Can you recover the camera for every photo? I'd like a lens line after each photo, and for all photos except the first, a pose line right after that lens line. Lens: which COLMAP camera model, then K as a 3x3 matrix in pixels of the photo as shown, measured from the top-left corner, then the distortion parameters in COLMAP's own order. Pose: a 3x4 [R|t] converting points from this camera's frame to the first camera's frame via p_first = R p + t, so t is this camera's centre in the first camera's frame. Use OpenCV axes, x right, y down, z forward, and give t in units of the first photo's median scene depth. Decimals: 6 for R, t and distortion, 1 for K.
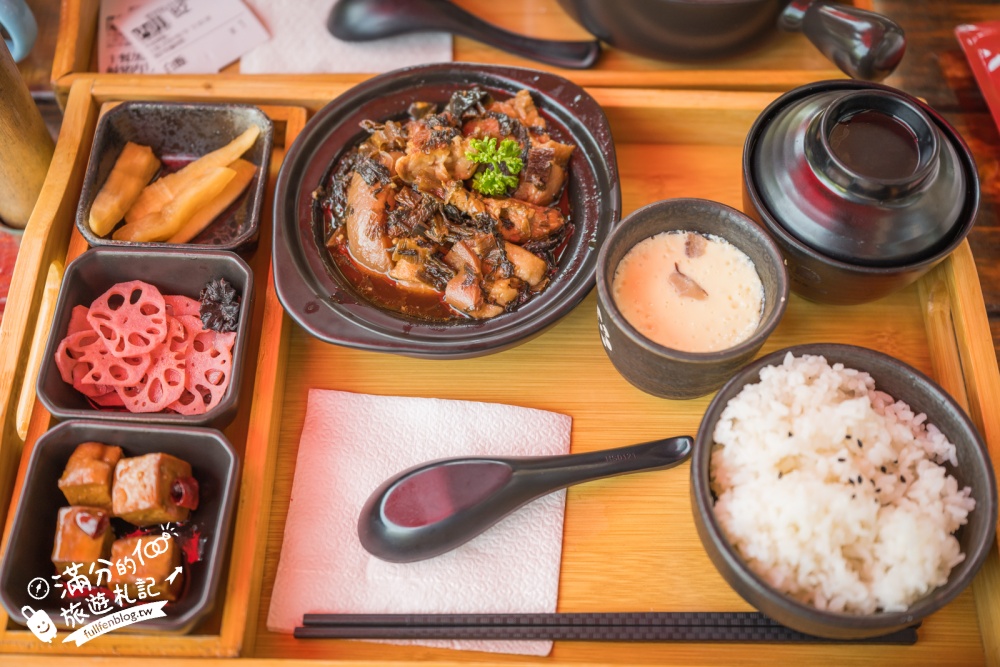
lens RADIAL K [[1102.8, 0, 502.8], [0, 1102.8, 335.0], [0, 0, 1]] dist [-0.024263, 0.000000]
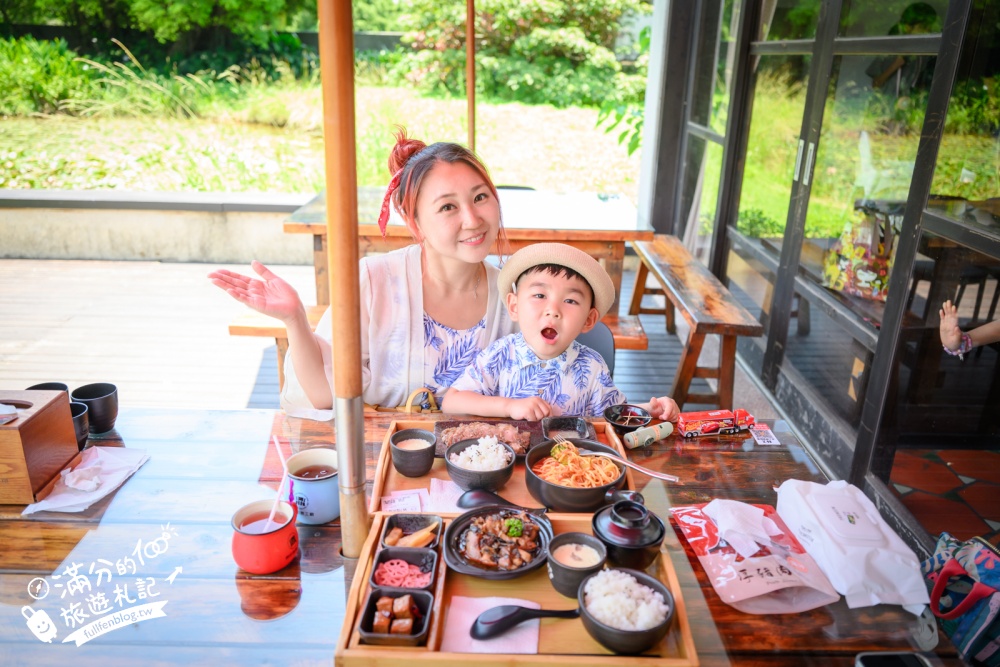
lens RADIAL K [[777.1, 0, 499.5], [0, 777.1, 334.1], [0, 0, 1]] dist [-0.001065, -0.000130]
pose [[0.999953, -0.003220, -0.009143, -0.027489], [-0.003671, 0.747232, -0.664554, 0.924067], [0.008972, 0.664556, 0.747185, -1.044480]]
